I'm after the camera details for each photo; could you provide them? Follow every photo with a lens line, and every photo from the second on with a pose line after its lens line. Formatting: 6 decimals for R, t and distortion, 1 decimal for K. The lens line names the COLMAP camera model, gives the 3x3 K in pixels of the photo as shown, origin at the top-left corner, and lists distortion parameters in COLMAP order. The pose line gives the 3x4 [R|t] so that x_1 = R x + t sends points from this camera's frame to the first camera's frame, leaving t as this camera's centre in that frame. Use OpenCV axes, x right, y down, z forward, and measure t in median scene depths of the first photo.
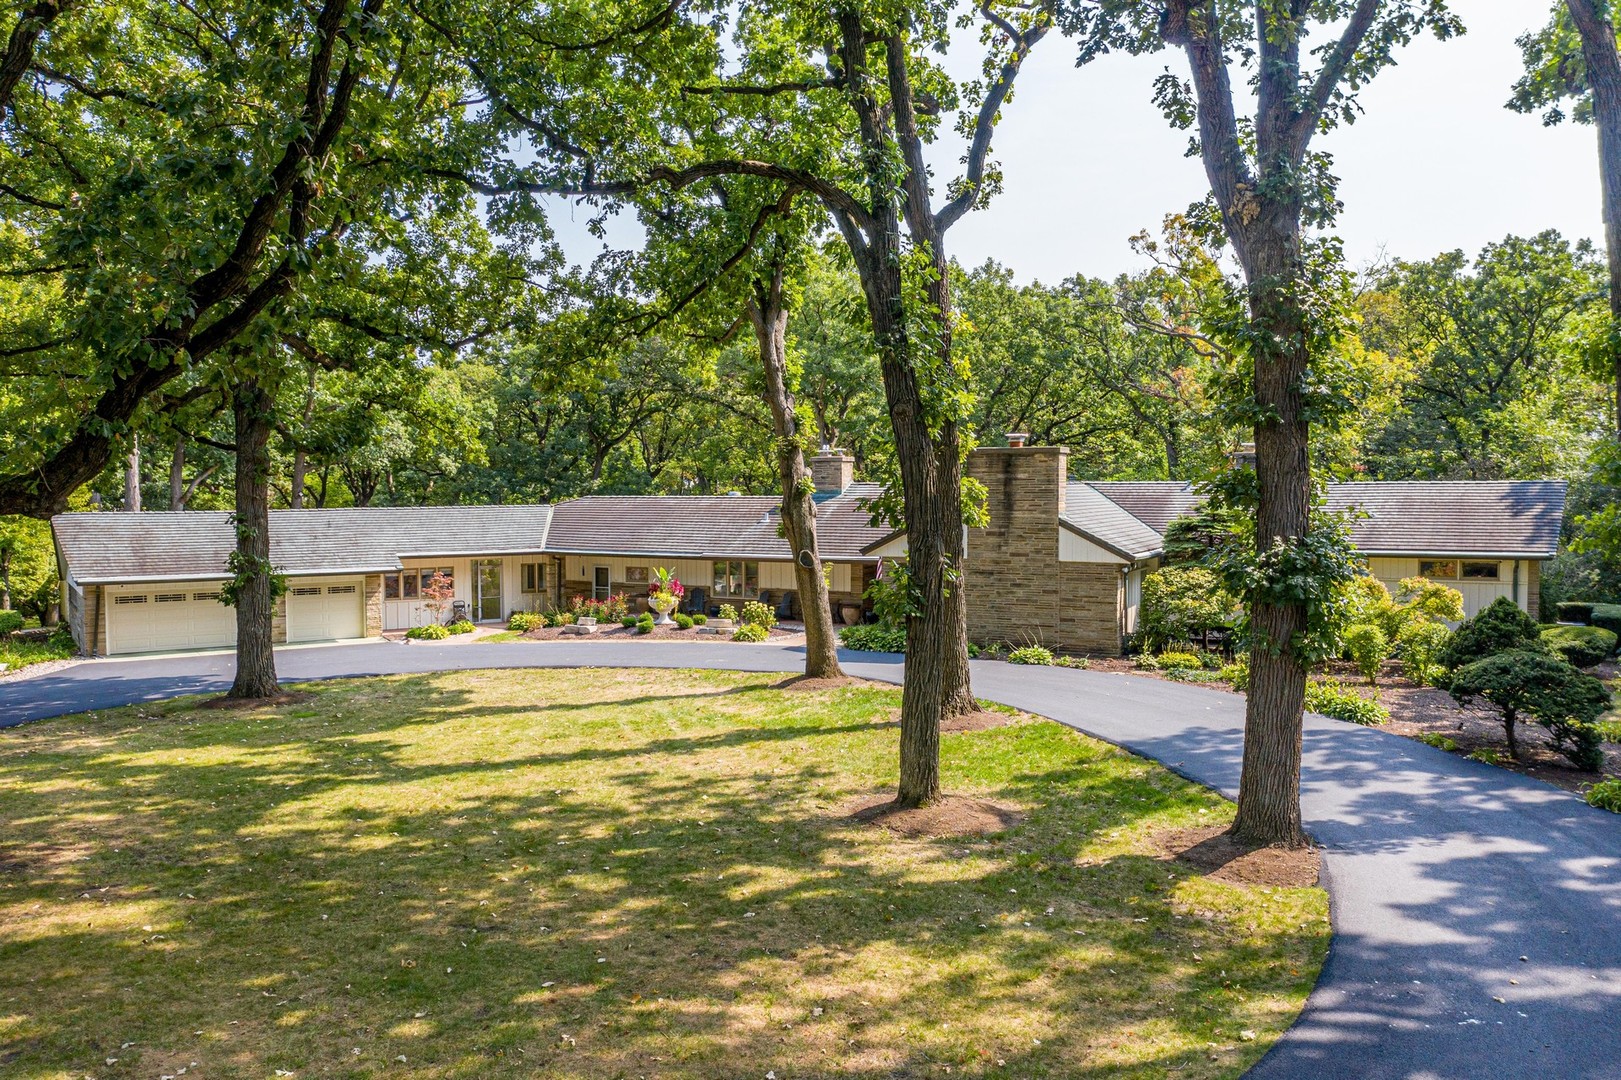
lens RADIAL K [[1281.8, 0, 800.5], [0, 1281.8, 536.4], [0, 0, 1]] dist [-0.014348, 0.005679]
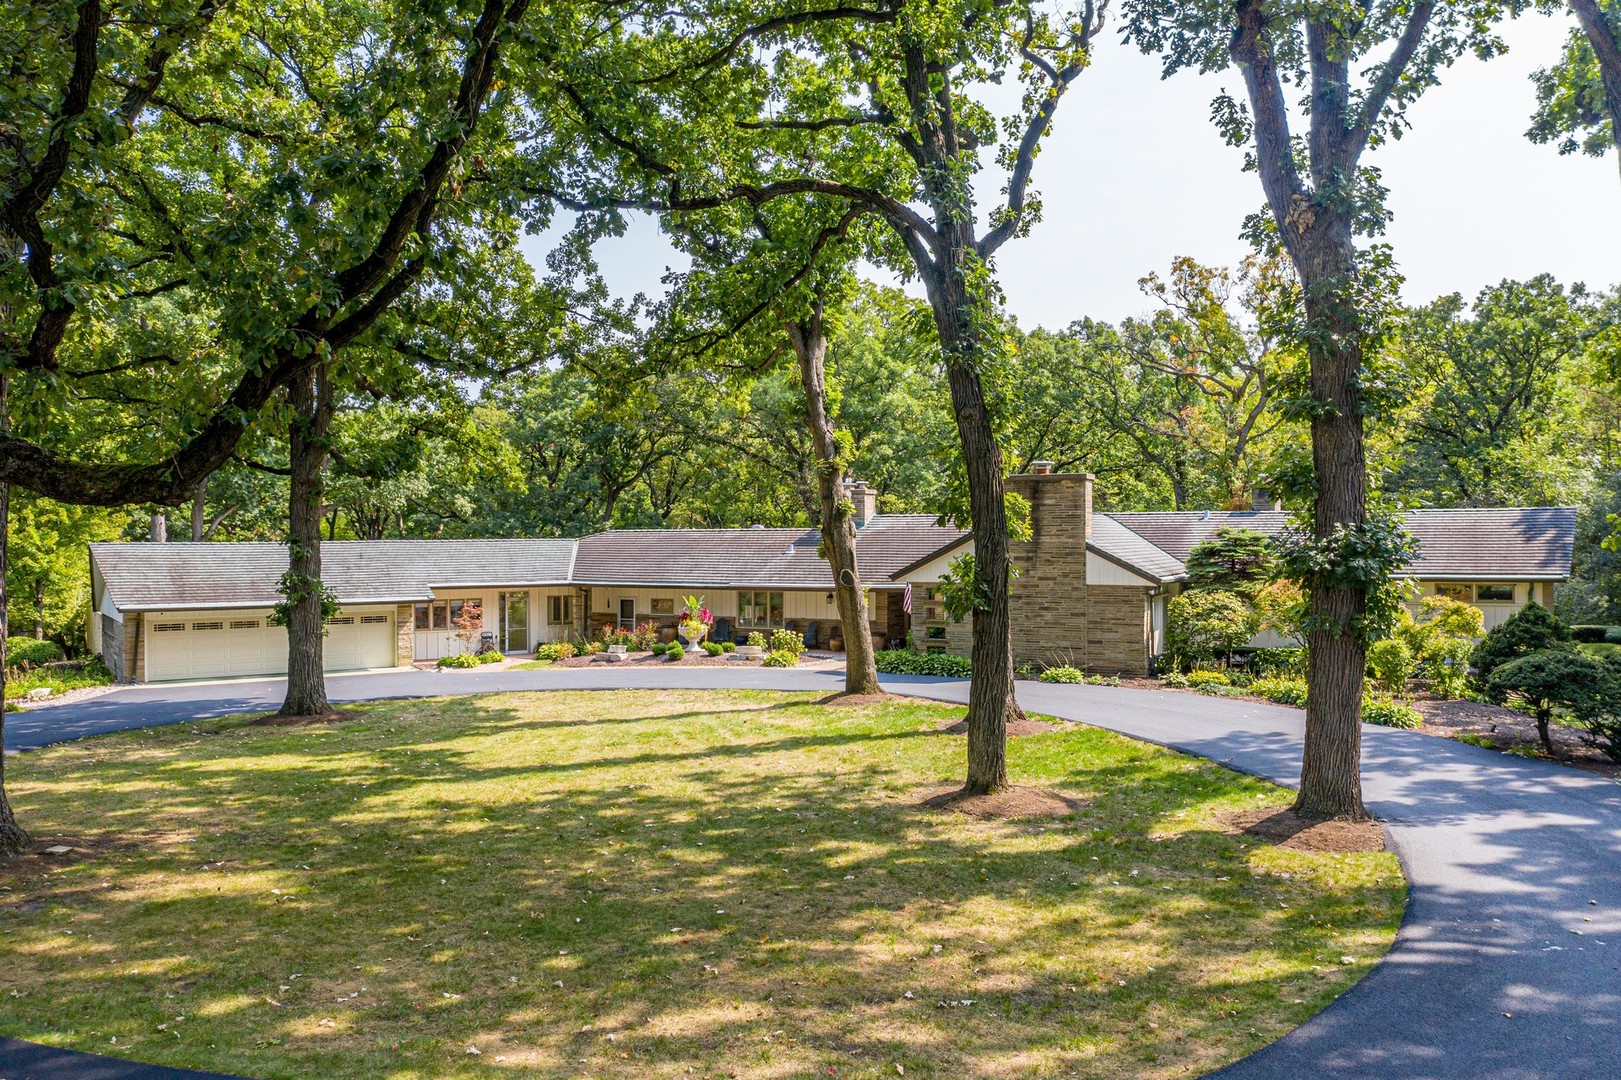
lens RADIAL K [[1281.8, 0, 800.5], [0, 1281.8, 536.4], [0, 0, 1]] dist [-0.014348, 0.005679]
pose [[0.999976, -0.001354, 0.006795, -0.046483], [0.001635, 0.999131, -0.041651, 0.031841], [-0.006733, 0.041661, 0.999109, -0.032692]]
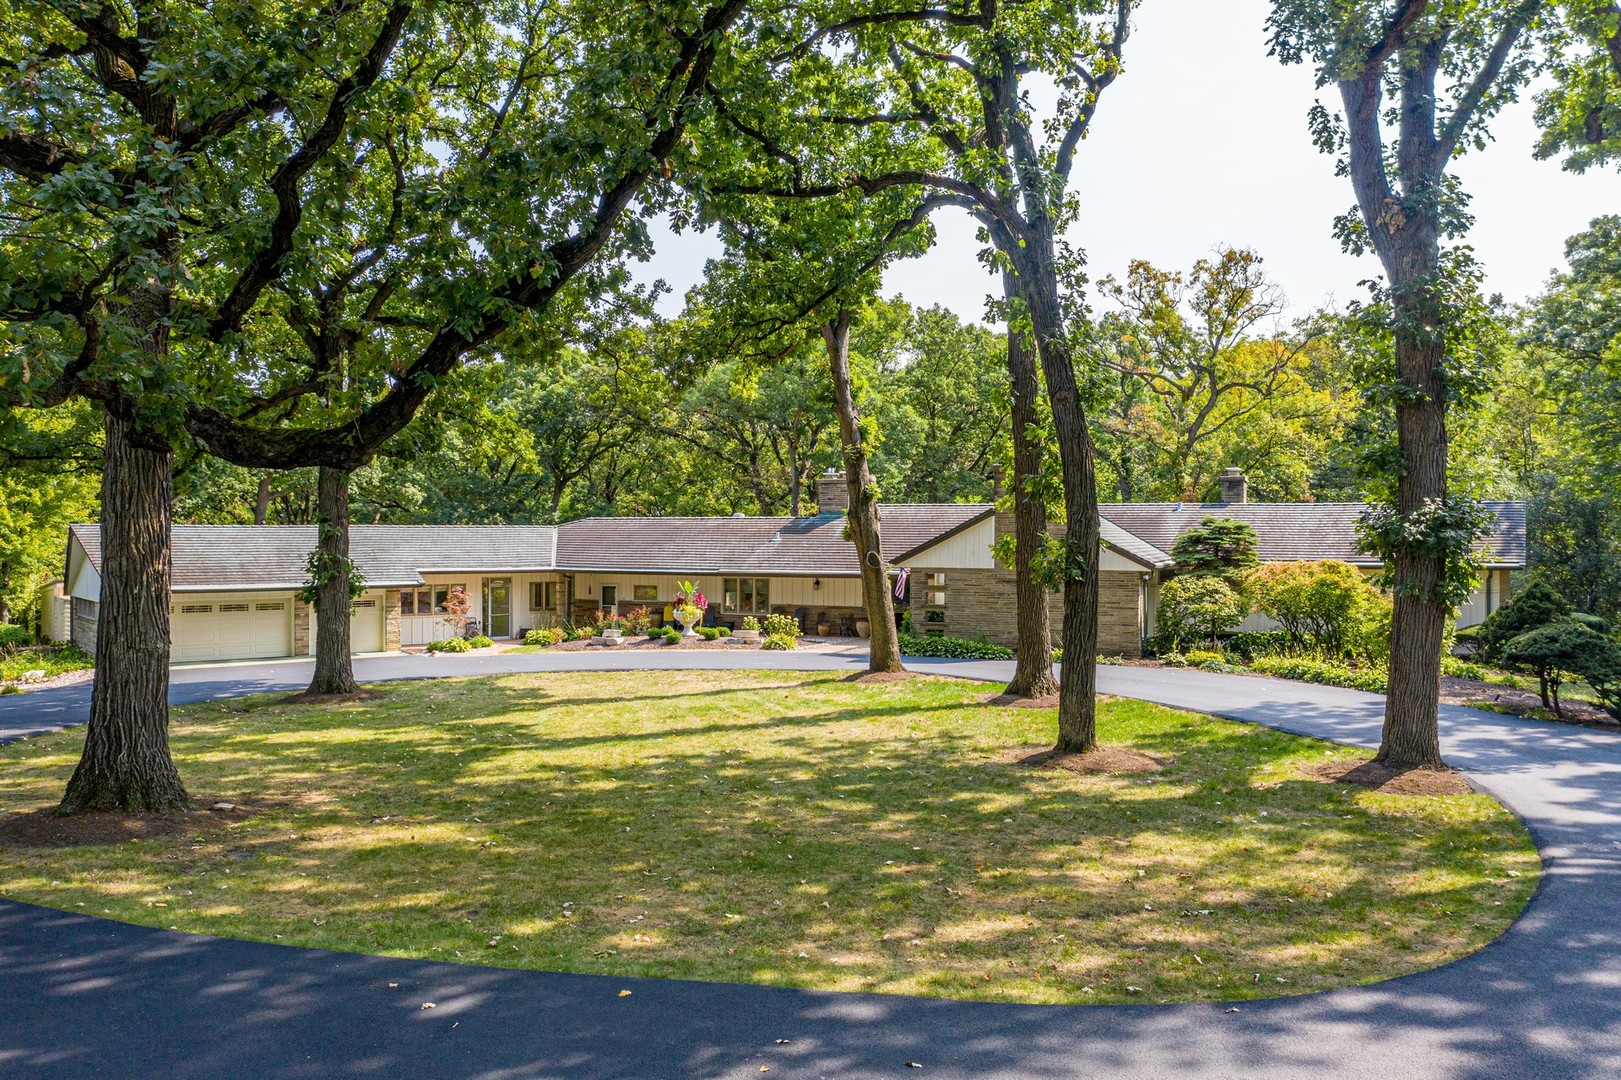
lens RADIAL K [[1281.8, 0, 800.5], [0, 1281.8, 536.4], [0, 0, 1]] dist [-0.014348, 0.005679]
pose [[0.996327, 0.006109, 0.085414, -0.171832], [-0.002643, 0.999170, -0.040640, 0.048842], [-0.085591, 0.040265, 0.995516, -0.063703]]
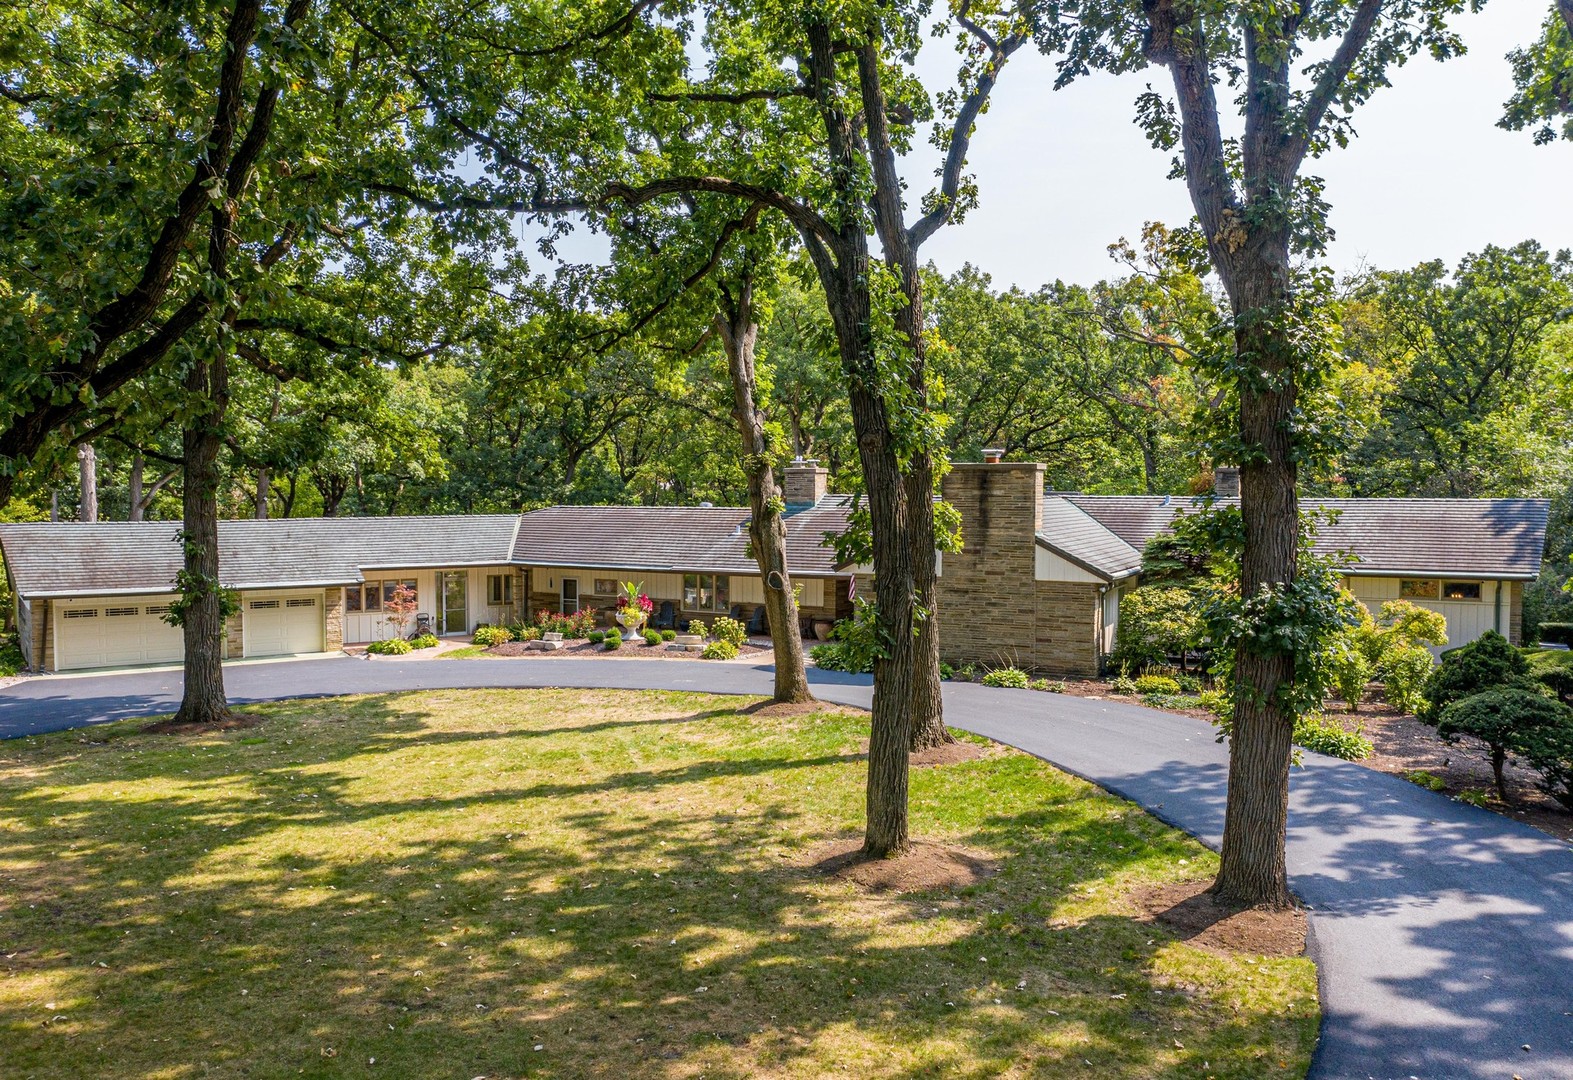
lens RADIAL K [[1282.0, 0, 800.6], [0, 1282.0, 535.6], [0, 0, 1]] dist [-0.010137, -0.002003]
pose [[0.999845, 0.004513, 0.017043, 0.008065], [-0.004521, 0.999990, 0.000403, -0.019615], [-0.017041, -0.000480, 0.999855, 0.034189]]
